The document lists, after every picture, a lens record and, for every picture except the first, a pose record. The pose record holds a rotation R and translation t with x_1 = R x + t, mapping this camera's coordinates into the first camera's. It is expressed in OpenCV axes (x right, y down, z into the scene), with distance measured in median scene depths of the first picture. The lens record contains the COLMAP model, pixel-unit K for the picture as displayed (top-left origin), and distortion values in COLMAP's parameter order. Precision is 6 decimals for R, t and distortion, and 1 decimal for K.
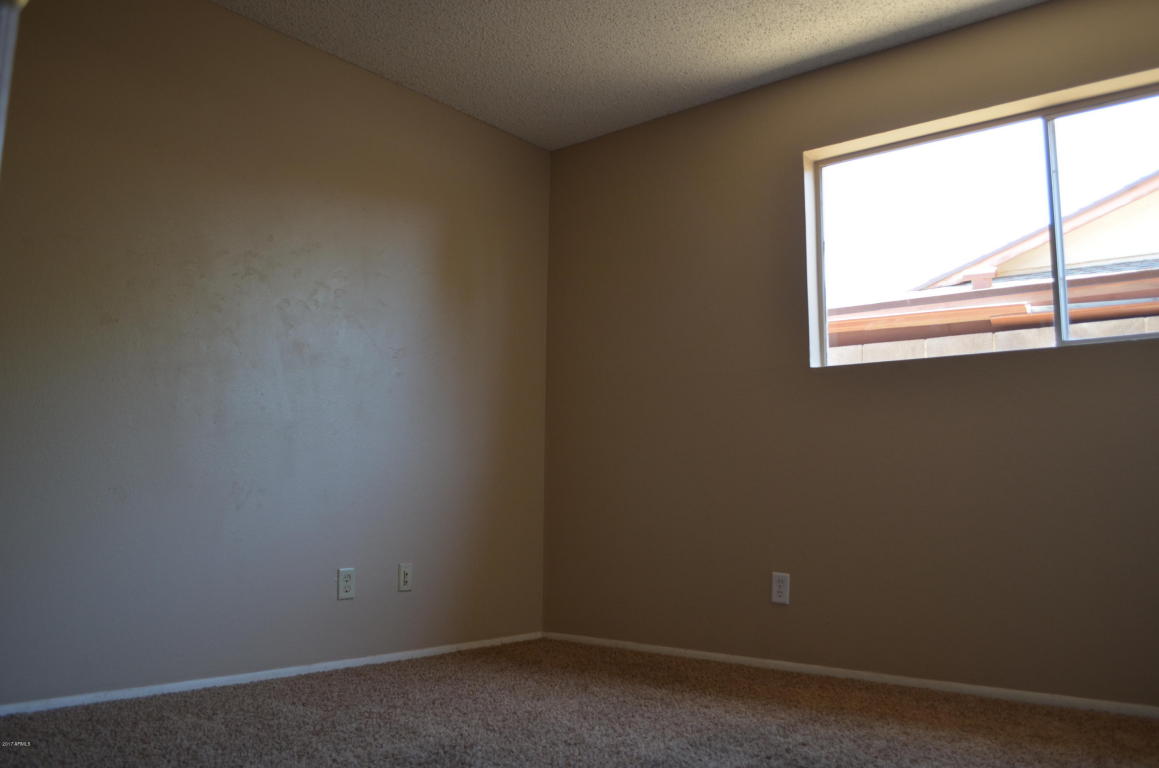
lens RADIAL K [[906.1, 0, 578.7], [0, 906.1, 382.4], [0, 0, 1]] dist [-0.088798, 0.016646]
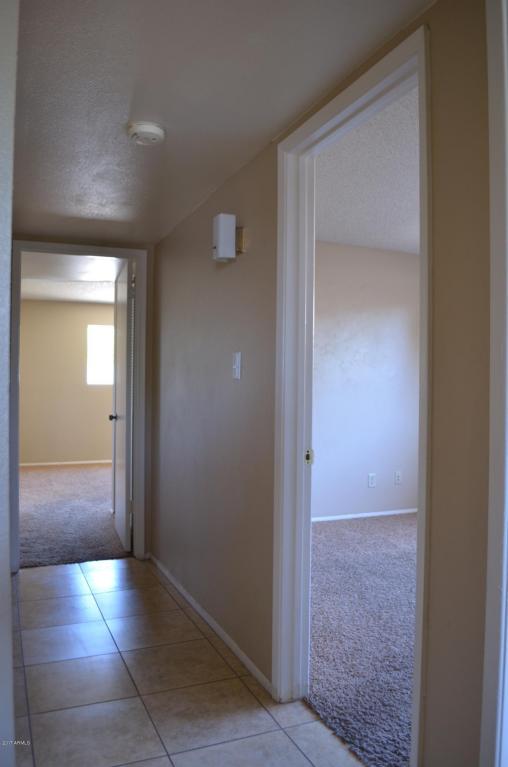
lens RADIAL K [[599.6, 0, 253.3], [0, 599.6, 384.6], [0, 0, 1]] dist [-0.088798, 0.016646]
pose [[0.894756, -0.001272, -0.446553, 0.163105], [0.054656, 0.992789, 0.106687, -0.212815], [0.443197, -0.119865, 0.888374, -0.499605]]
